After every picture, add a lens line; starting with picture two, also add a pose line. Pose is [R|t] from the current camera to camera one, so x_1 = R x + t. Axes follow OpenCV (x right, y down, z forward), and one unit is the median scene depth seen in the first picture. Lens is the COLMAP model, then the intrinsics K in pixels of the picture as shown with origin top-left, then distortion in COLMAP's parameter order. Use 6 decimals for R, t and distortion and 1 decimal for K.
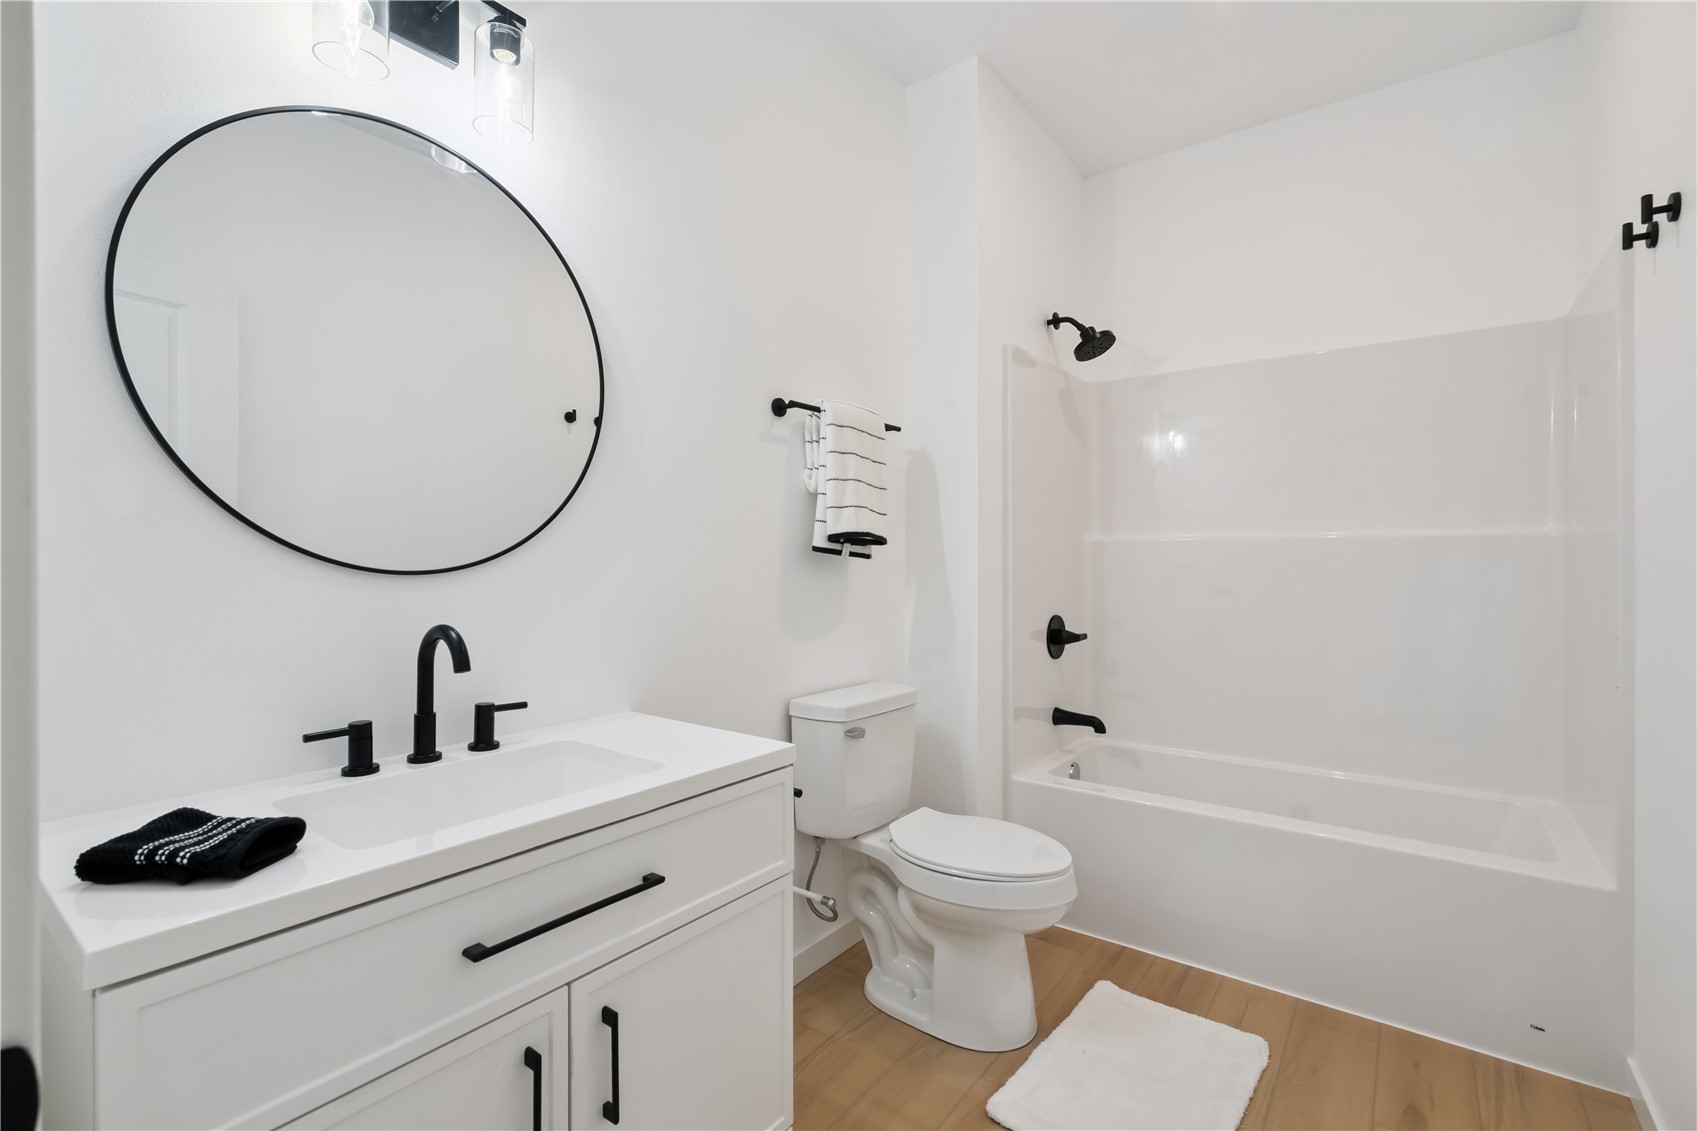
lens RADIAL K [[753.4, 0, 856.6], [0, 753.4, 564.8], [0, 0, 1]] dist [0.028714, 0.000058]
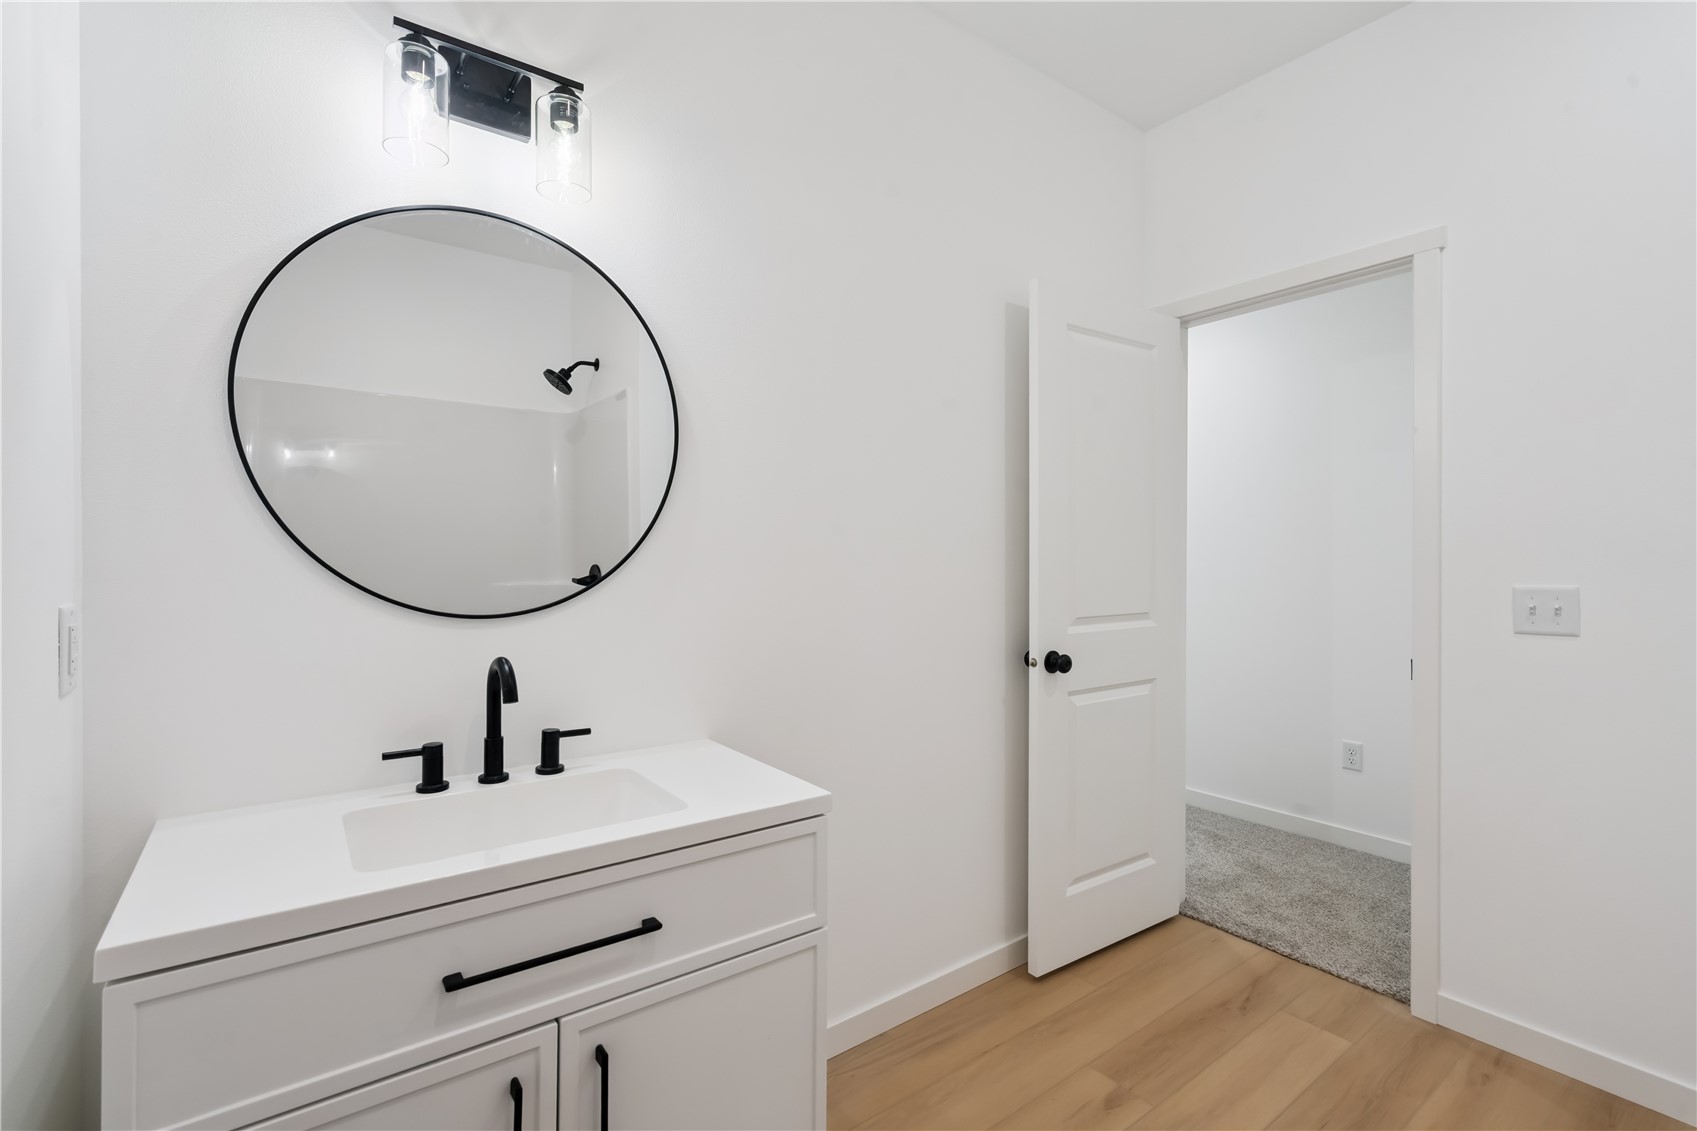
lens RADIAL K [[753.4, 0, 847.8], [0, 753.4, 570.7], [0, 0, 1]] dist [0.028714, 0.000058]
pose [[0.959069, 0.003792, -0.283149, 0.232162], [-0.005184, 0.999978, -0.004168, -0.042966], [0.283126, 0.005466, 0.959067, 0.099298]]
